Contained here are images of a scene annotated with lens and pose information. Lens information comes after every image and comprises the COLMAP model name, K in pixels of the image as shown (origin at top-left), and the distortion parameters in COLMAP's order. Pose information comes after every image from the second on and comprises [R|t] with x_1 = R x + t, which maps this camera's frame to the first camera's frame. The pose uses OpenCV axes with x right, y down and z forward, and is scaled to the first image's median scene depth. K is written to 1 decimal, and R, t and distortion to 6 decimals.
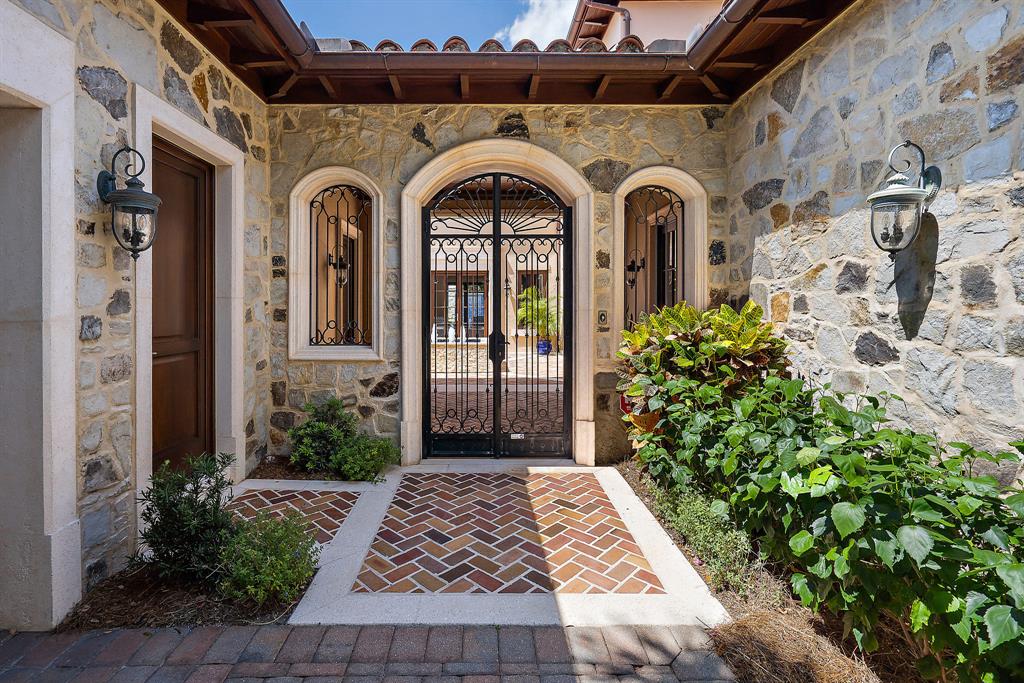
lens RADIAL K [[473.5, 0, 481.7], [0, 473.5, 315.5], [0, 0, 1]] dist [-0.003435, -0.000229]
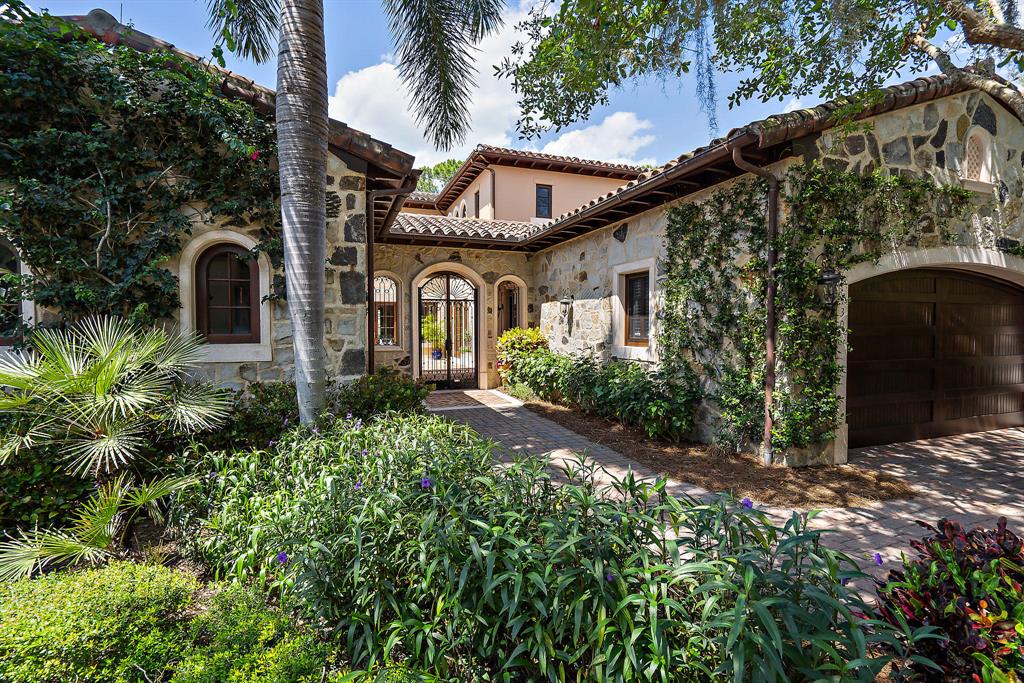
lens RADIAL K [[463.6, 0, 493.9], [0, 463.6, 347.1], [0, 0, 1]] dist [-0.001296, 0.000308]
pose [[0.947591, -0.015318, 0.319119, -0.533867], [0.006371, 0.999557, 0.029062, 0.009428], [-0.319423, -0.025505, 0.947269, -1.411080]]
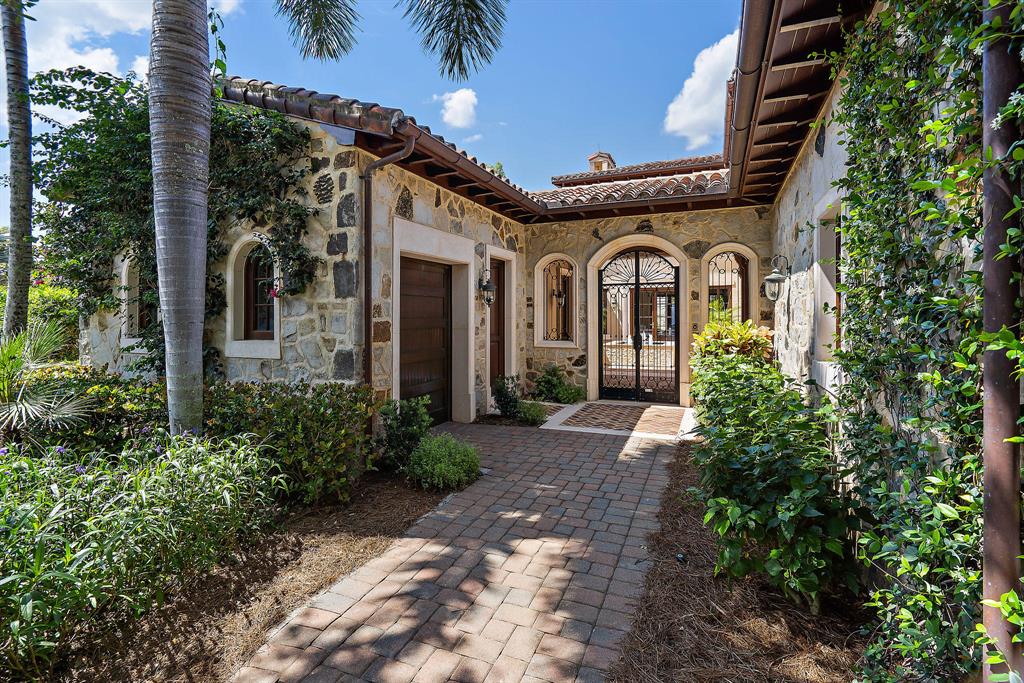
lens RADIAL K [[472.7, 0, 513.3], [0, 472.7, 319.6], [0, 0, 1]] dist [-0.002557, -0.000015]
pose [[0.920374, -0.003190, -0.391026, 0.323025], [0.001403, 0.999987, -0.004856, -0.016663], [0.391037, 0.003921, 0.920367, -0.954872]]
